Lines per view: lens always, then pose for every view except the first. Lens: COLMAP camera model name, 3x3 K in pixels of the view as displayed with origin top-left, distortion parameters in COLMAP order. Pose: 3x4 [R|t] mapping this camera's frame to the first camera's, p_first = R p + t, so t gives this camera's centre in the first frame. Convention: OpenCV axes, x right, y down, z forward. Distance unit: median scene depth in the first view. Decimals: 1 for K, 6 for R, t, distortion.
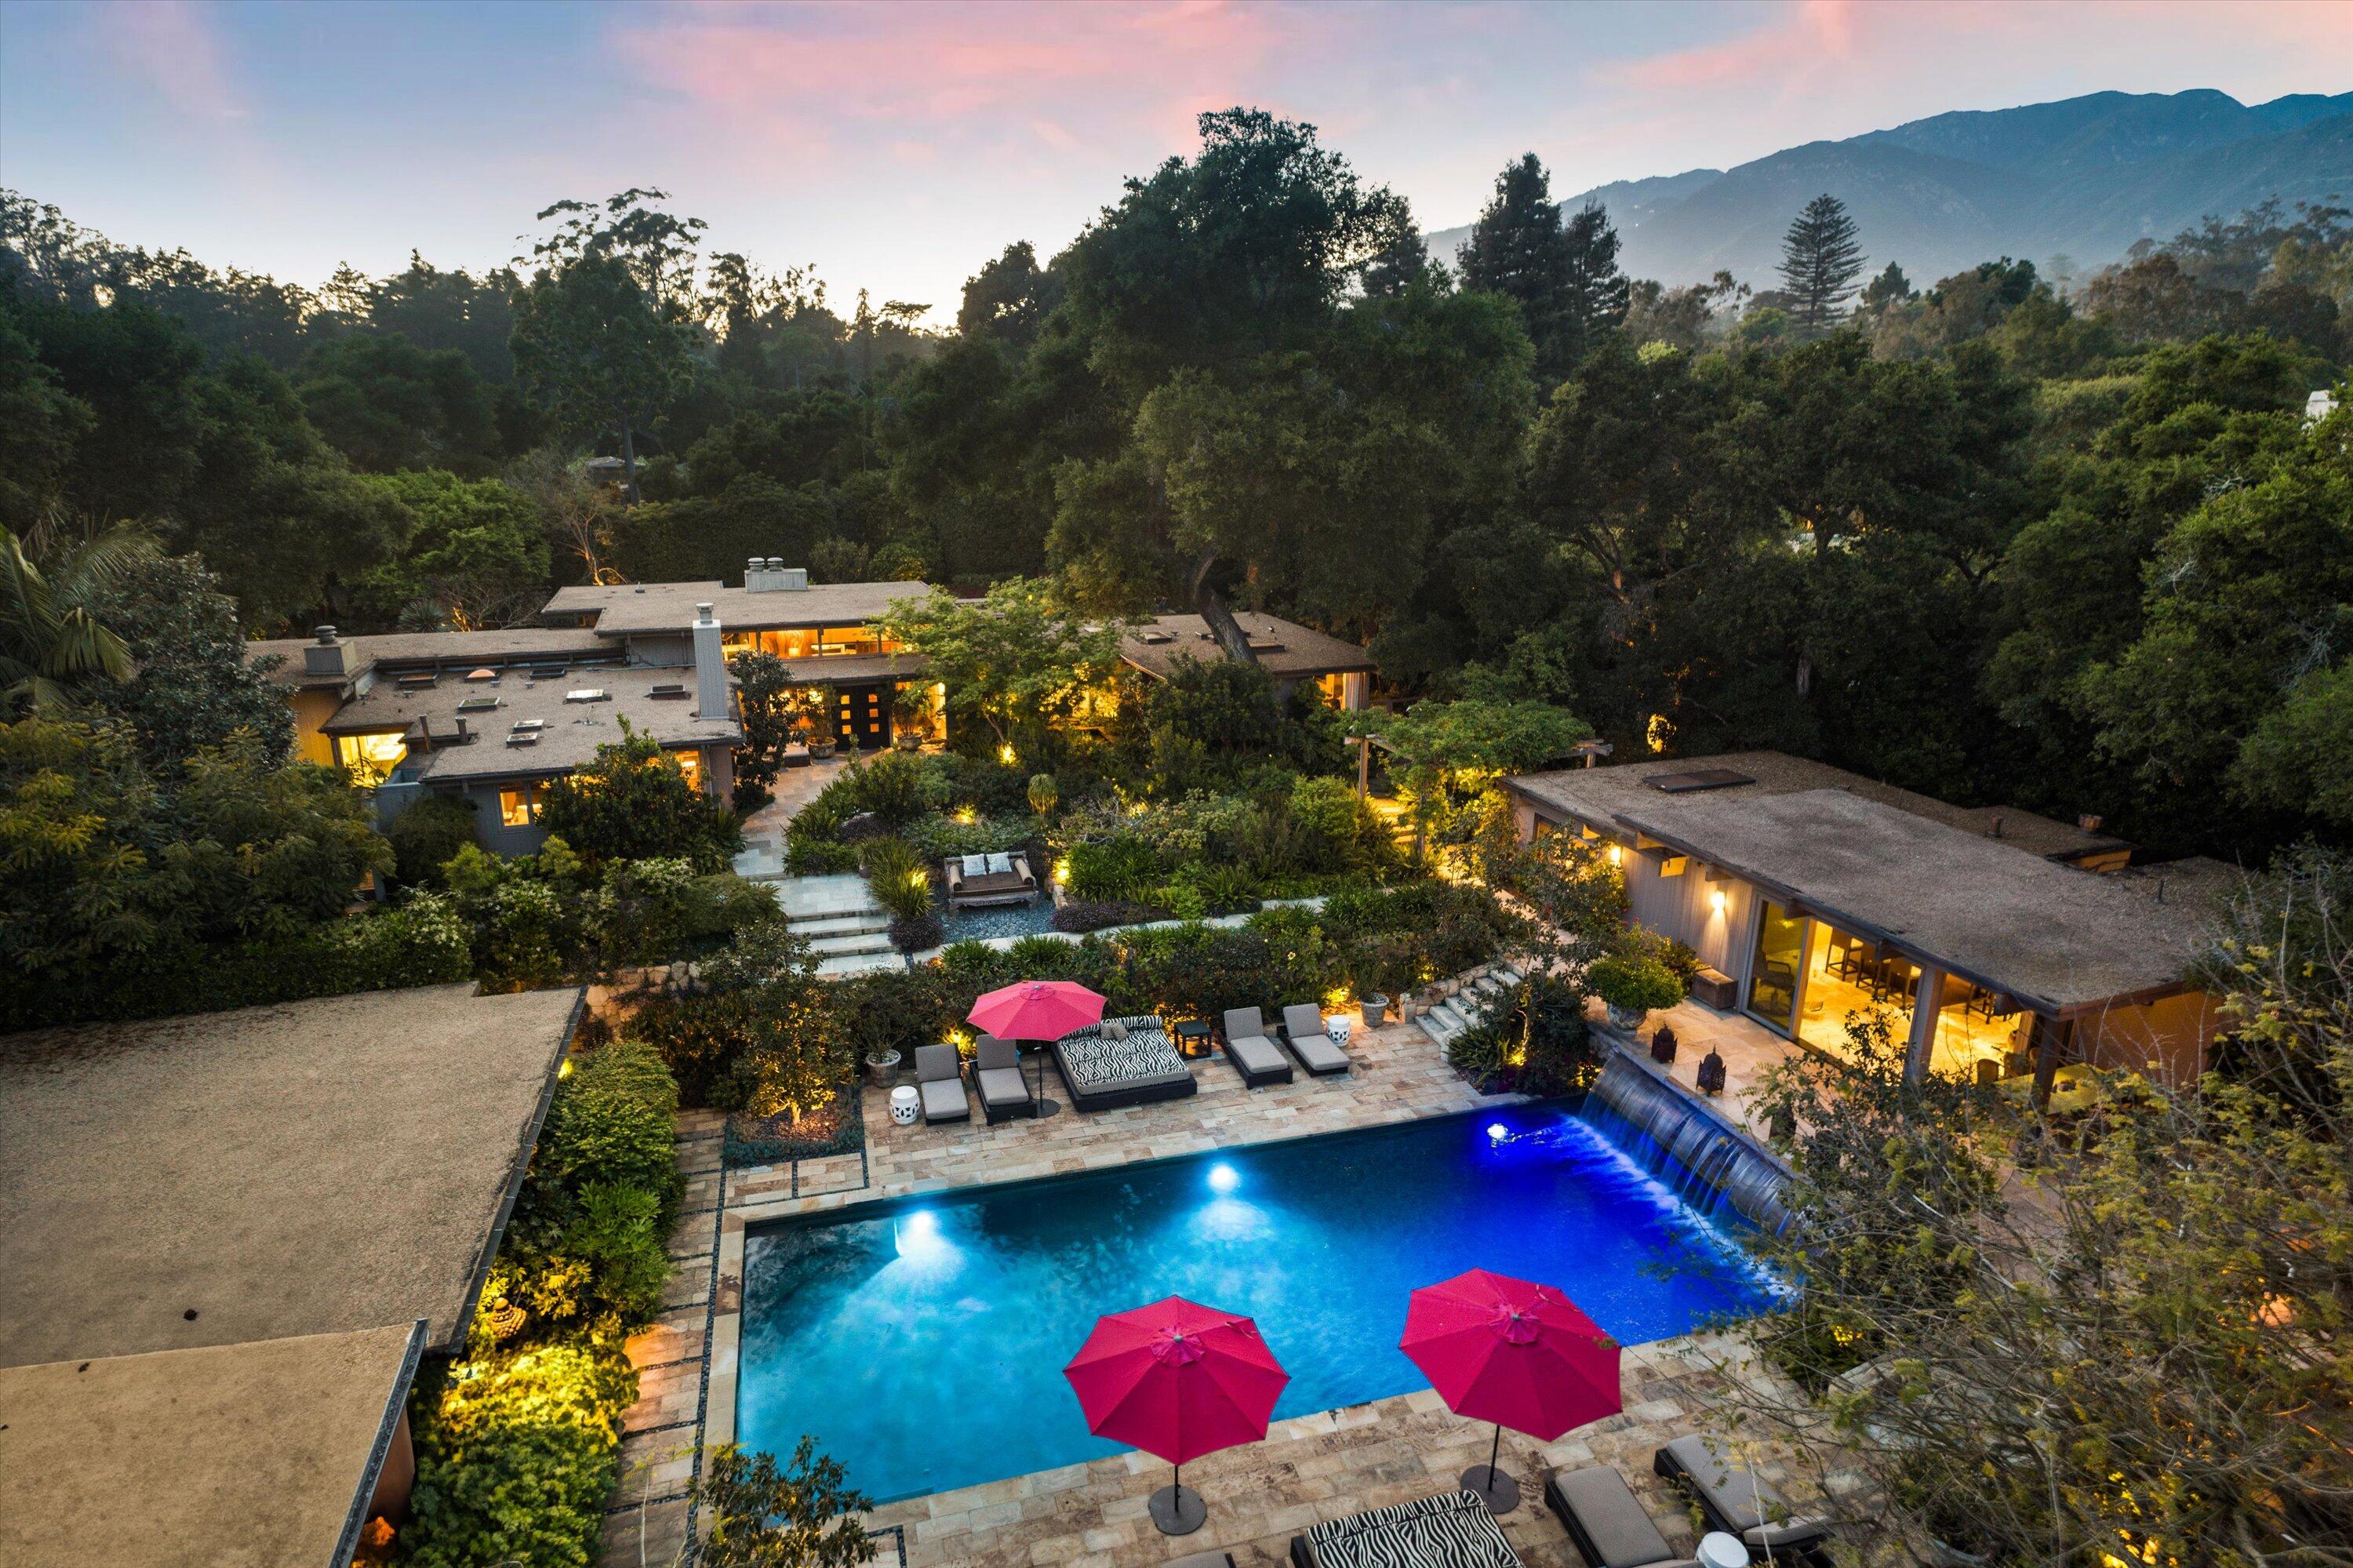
lens RADIAL K [[1240.8, 0, 1176.2], [0, 1240.8, 759.1], [0, 0, 1]] dist [-0.000620, 0.000575]
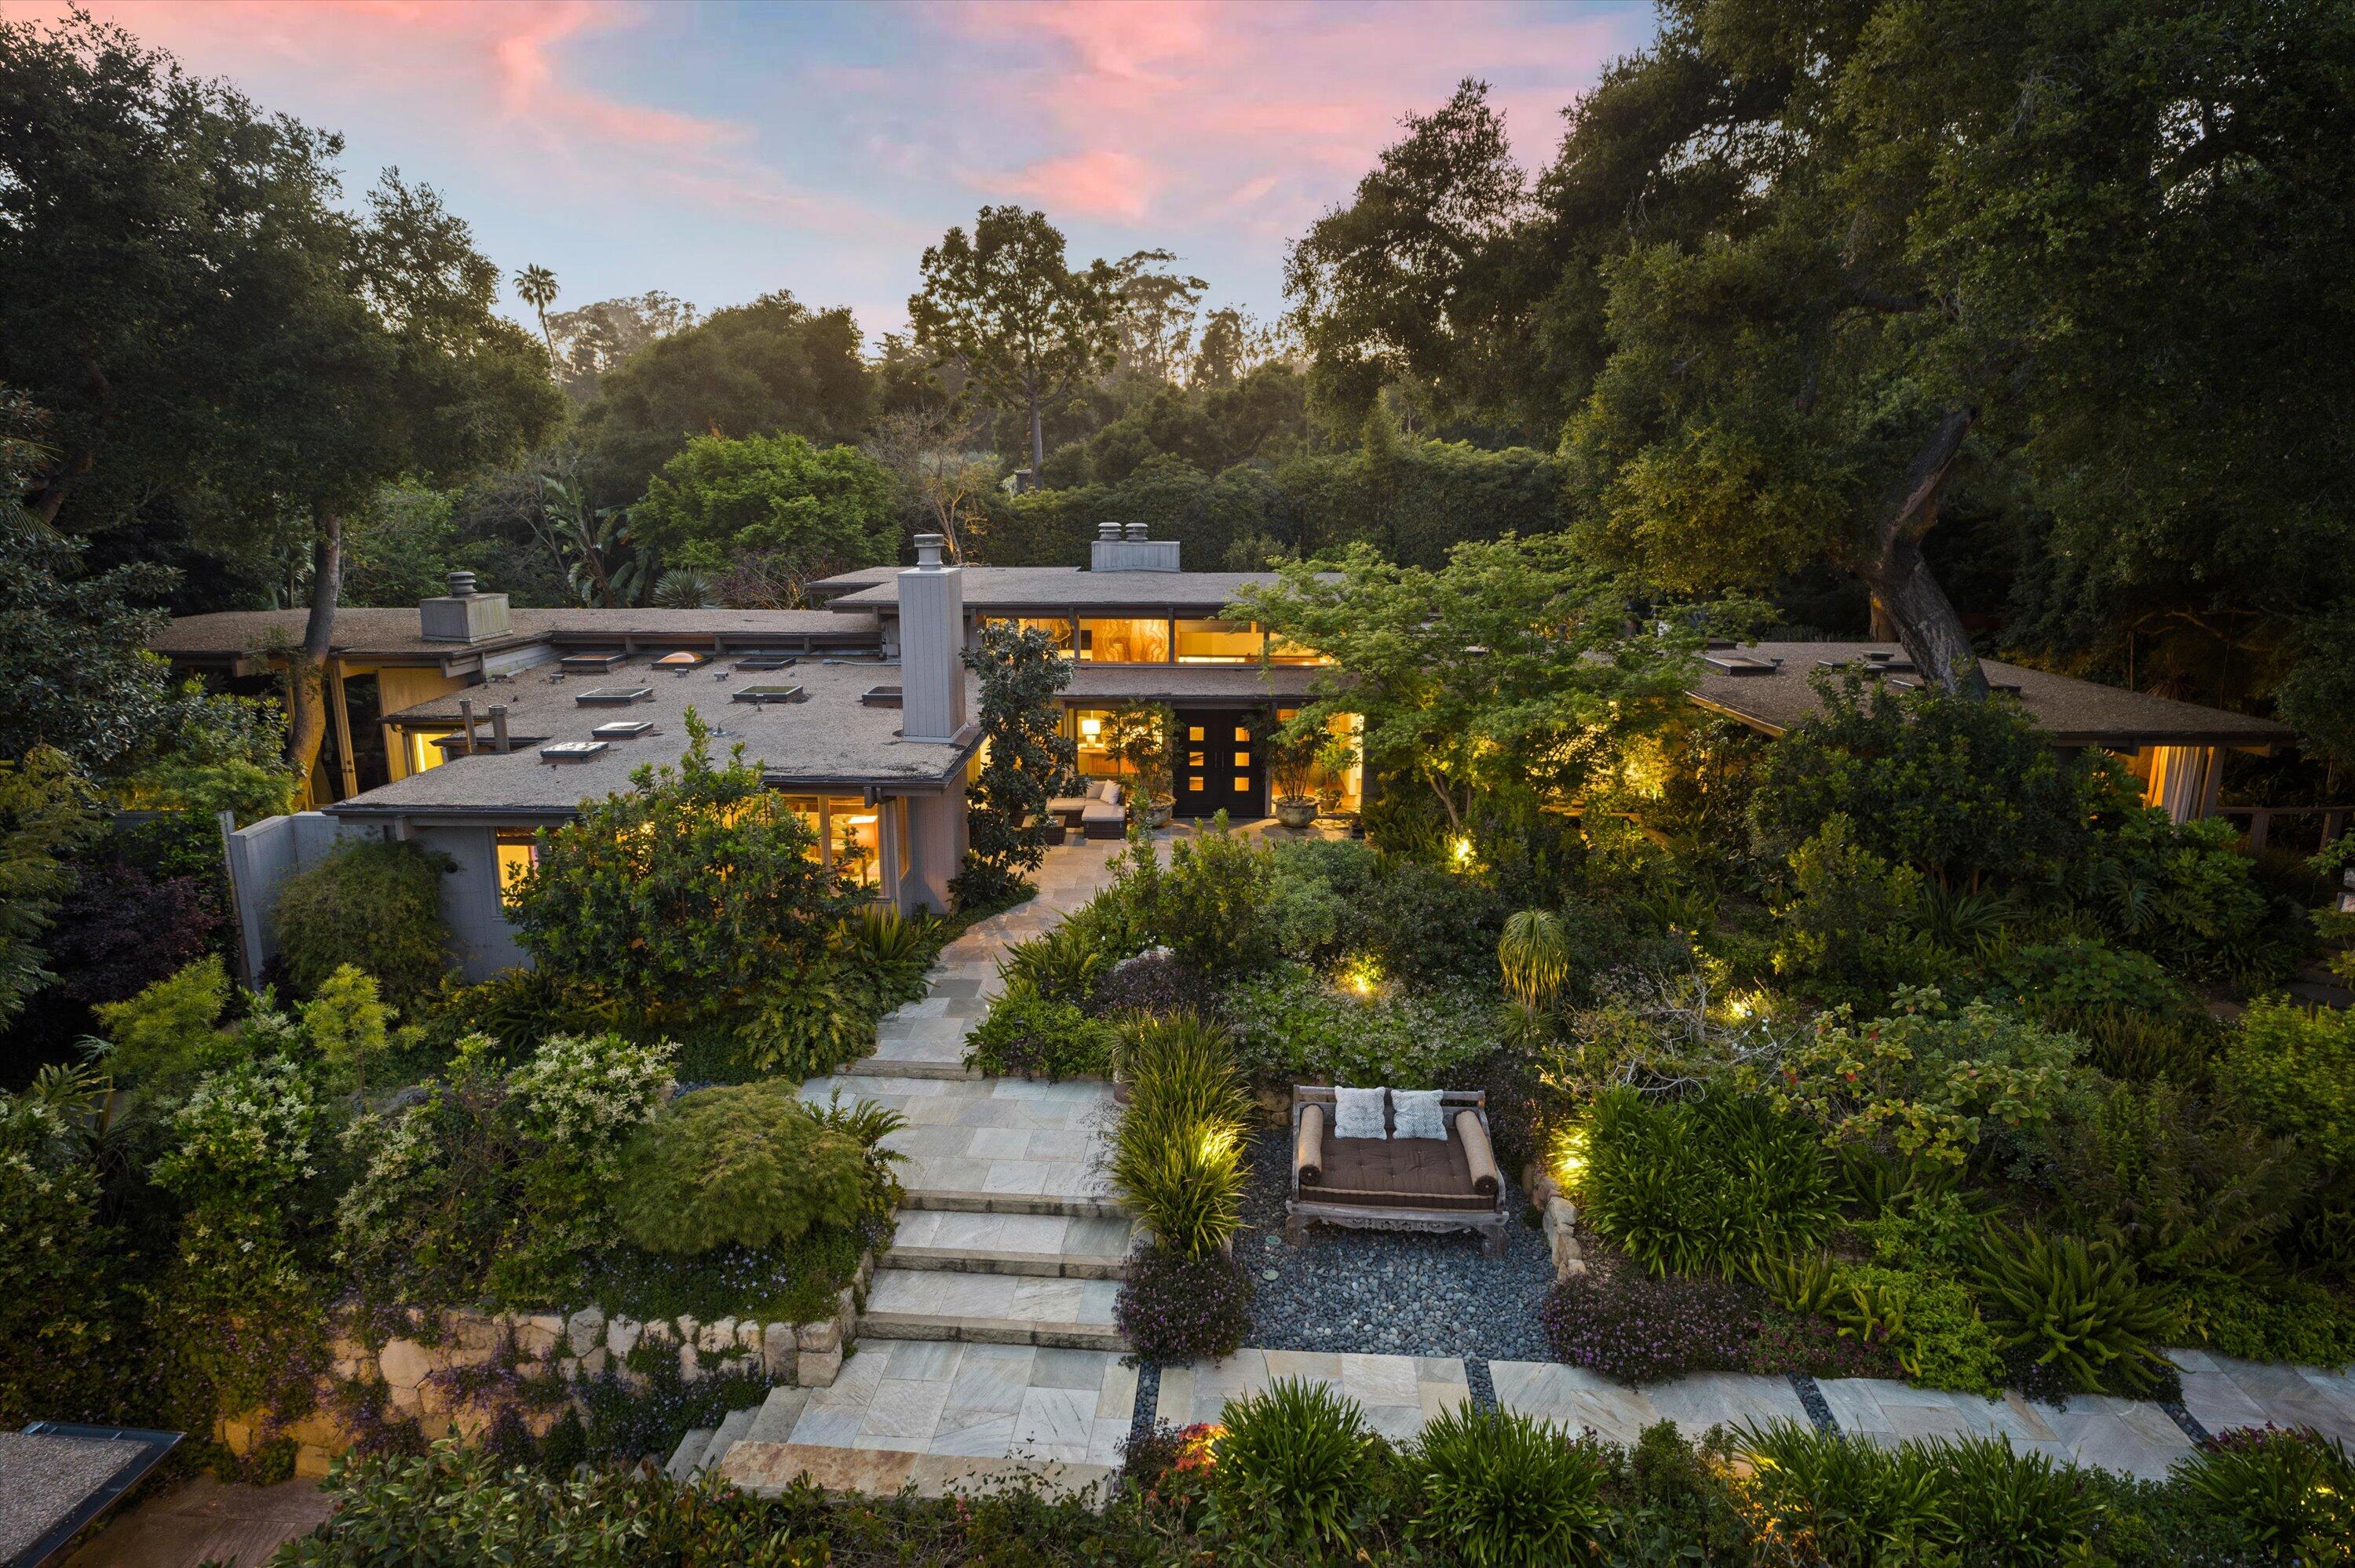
lens RADIAL K [[1241.7, 0, 1177.2], [0, 1241.7, 759.1], [0, 0, 1]] dist [-0.000620, 0.000575]
pose [[0.930340, 0.068130, -0.360312, -0.070635], [-0.088989, 0.995163, -0.041604, -0.011902], [0.355735, 0.070770, 0.931903, 0.533589]]
